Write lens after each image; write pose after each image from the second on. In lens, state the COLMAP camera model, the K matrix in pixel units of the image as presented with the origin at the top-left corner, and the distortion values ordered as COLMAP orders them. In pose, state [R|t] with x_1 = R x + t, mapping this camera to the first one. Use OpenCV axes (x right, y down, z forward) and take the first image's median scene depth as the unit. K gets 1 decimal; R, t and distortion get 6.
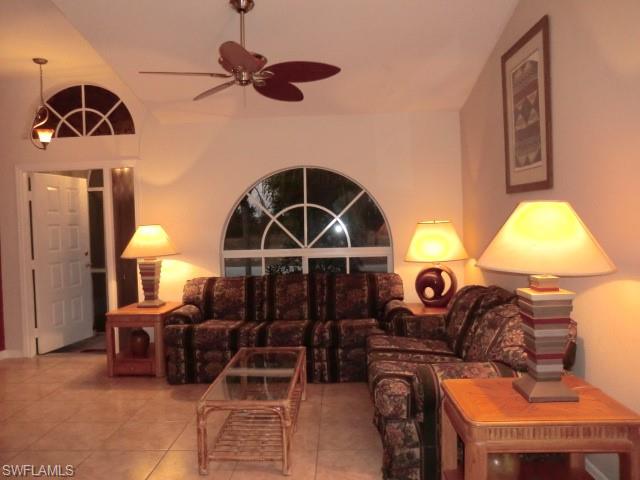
lens RADIAL K [[511.2, 0, 321.7], [0, 511.2, 240.9], [0, 0, 1]] dist [-0.081232, 0.027835]
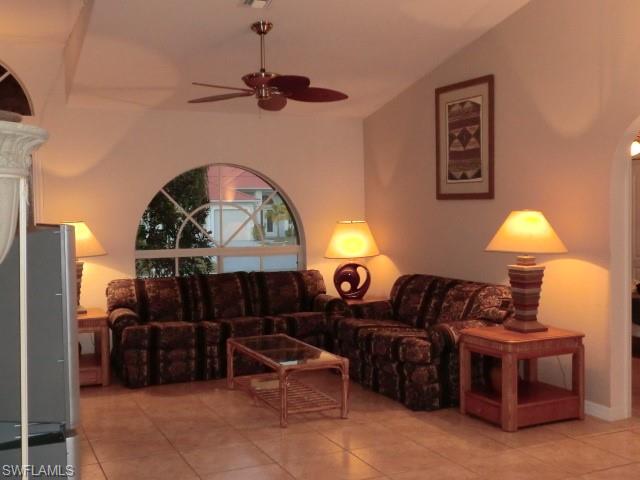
lens RADIAL K [[710.3, 0, 319.4], [0, 710.3, 240.2], [0, 0, 1]] dist [0.009275, 0.000000]
pose [[0.891947, -0.004120, 0.452121, -0.529277], [0.007702, 0.999952, -0.006083, 0.011499], [-0.452075, 0.008908, 0.891936, -0.331067]]
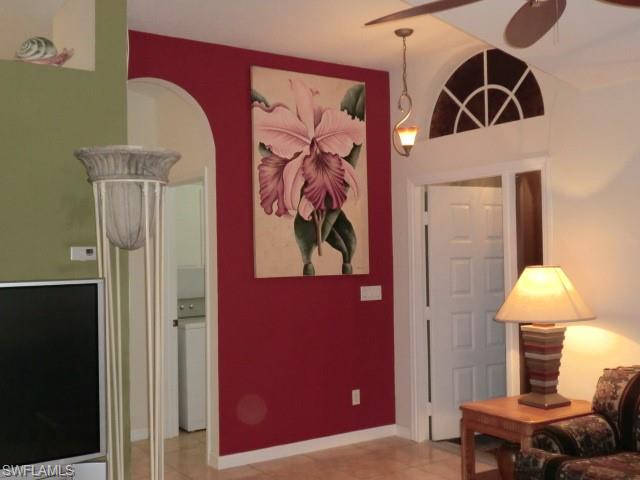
lens RADIAL K [[710.3, 0, 318.8], [0, 710.3, 234.7], [0, 0, 1]] dist [0.009275, 0.000000]
pose [[0.571558, -0.004552, -0.820549, 0.197489], [-0.024947, 0.999426, -0.022921, -0.043299], [0.820182, 0.033571, 0.571116, 0.314014]]
